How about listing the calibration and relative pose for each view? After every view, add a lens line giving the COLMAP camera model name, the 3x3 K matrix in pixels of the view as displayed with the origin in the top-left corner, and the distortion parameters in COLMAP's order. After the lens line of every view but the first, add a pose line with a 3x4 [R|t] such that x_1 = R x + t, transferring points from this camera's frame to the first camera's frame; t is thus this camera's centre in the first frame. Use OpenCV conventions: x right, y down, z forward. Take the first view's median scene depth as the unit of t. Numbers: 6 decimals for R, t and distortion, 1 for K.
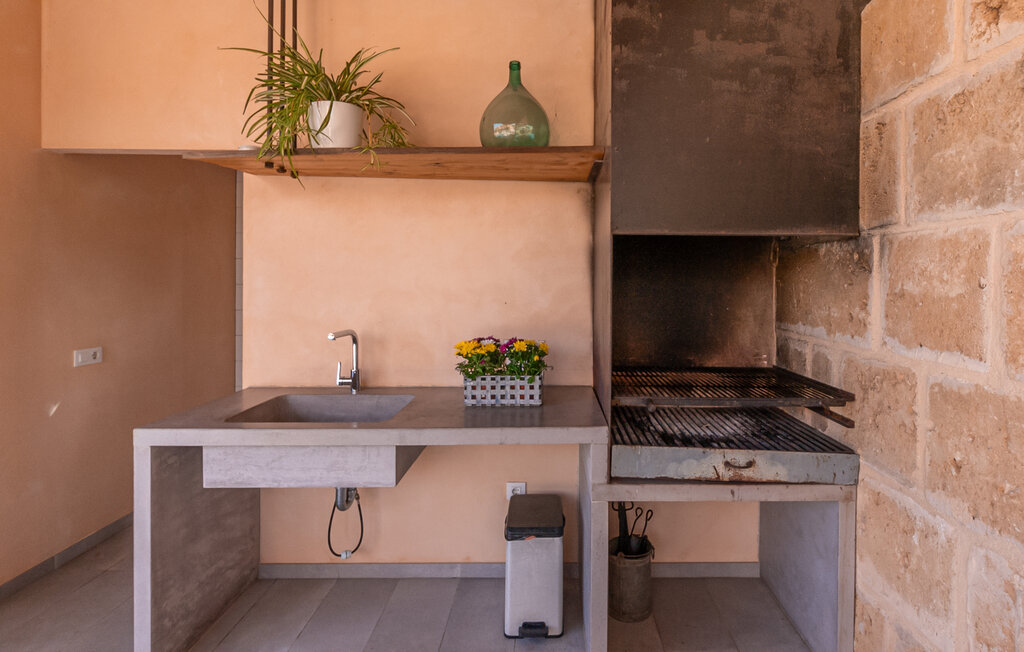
lens RADIAL K [[517.0, 0, 566.8], [0, 517.0, 284.5], [0, 0, 1]] dist [-0.004424, -0.000406]
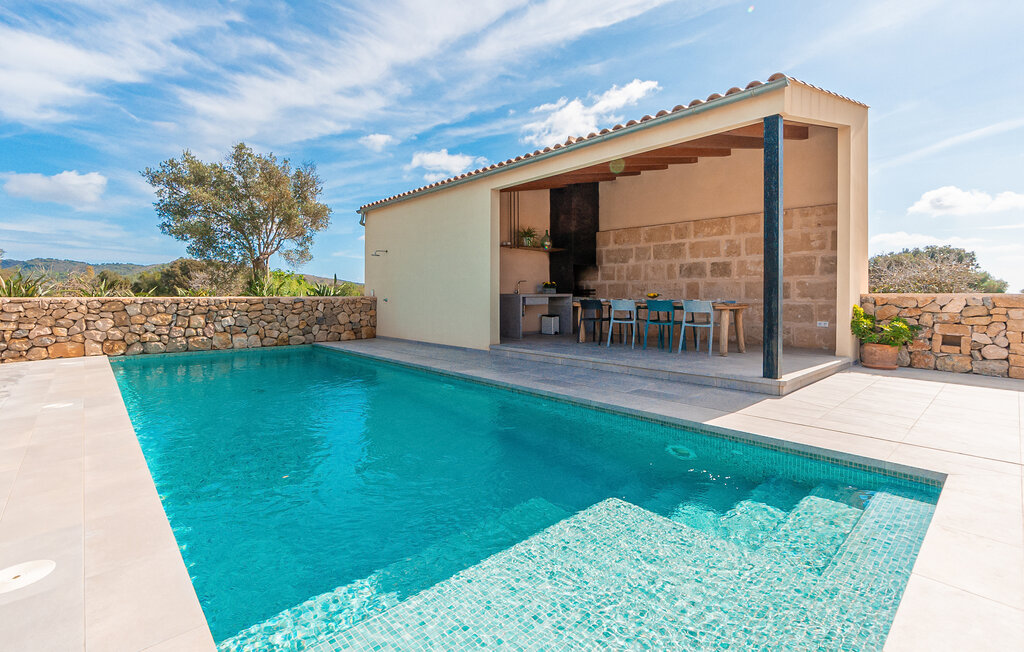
lens RADIAL K [[464.6, 0, 504.0], [0, 464.6, 297.4], [0, 0, 1]] dist [-0.004781, -0.000049]
pose [[0.762837, -0.007790, 0.646544, -4.332103], [0.010015, 0.999950, 0.000232, 0.309940], [-0.646514, 0.006298, 0.762876, -2.886304]]
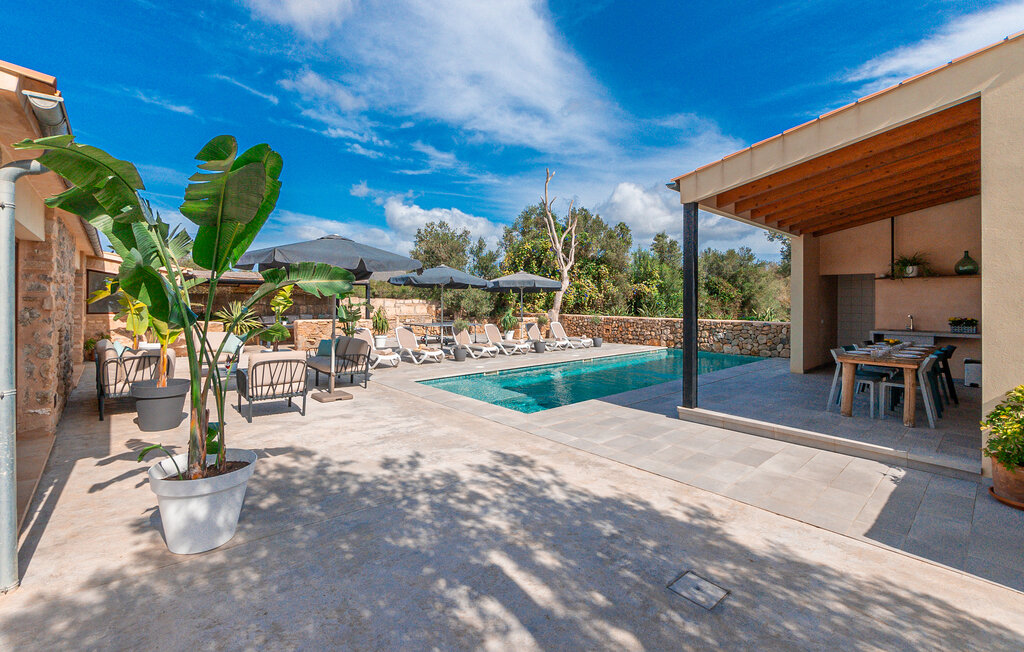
lens RADIAL K [[443.3, 0, 514.3], [0, 443.3, 298.0], [0, 0, 1]] dist [-0.000340, 0.000374]
pose [[0.645915, -0.007617, -0.763372, 0.331667], [-0.009540, 0.999792, -0.018048, 0.051688], [0.763350, 0.018939, 0.645707, -4.969908]]
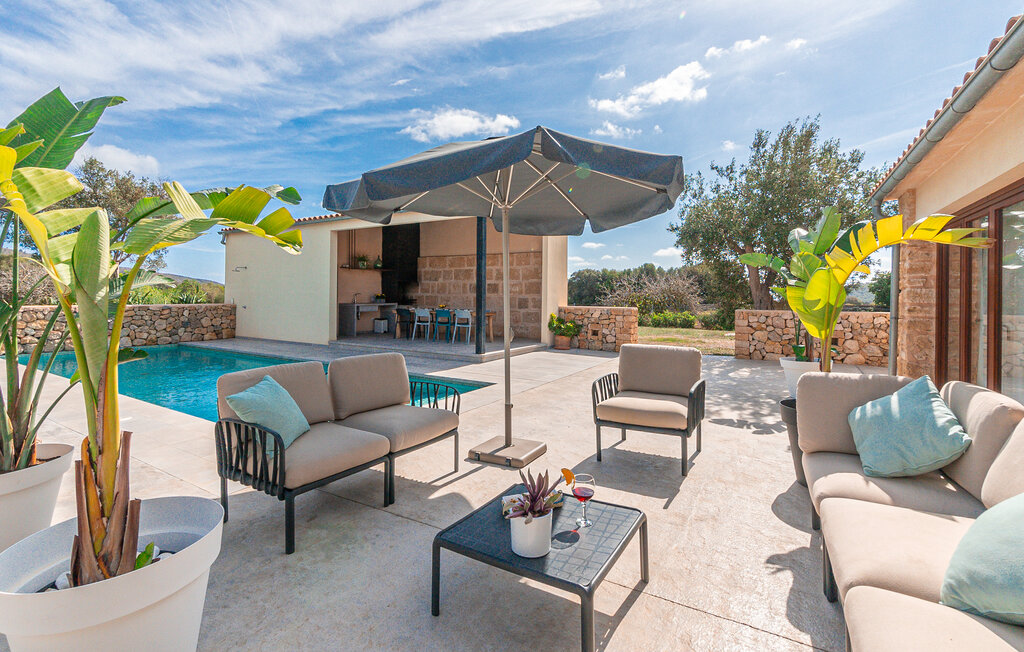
lens RADIAL K [[464.6, 0, 504.0], [0, 464.6, 297.4], [0, 0, 1]] dist [-0.004781, -0.000049]
pose [[0.555488, -0.003555, 0.831517, -5.504594], [0.002448, 0.999994, 0.002639, 0.162441], [-0.831521, 0.000569, 0.555493, -4.922479]]
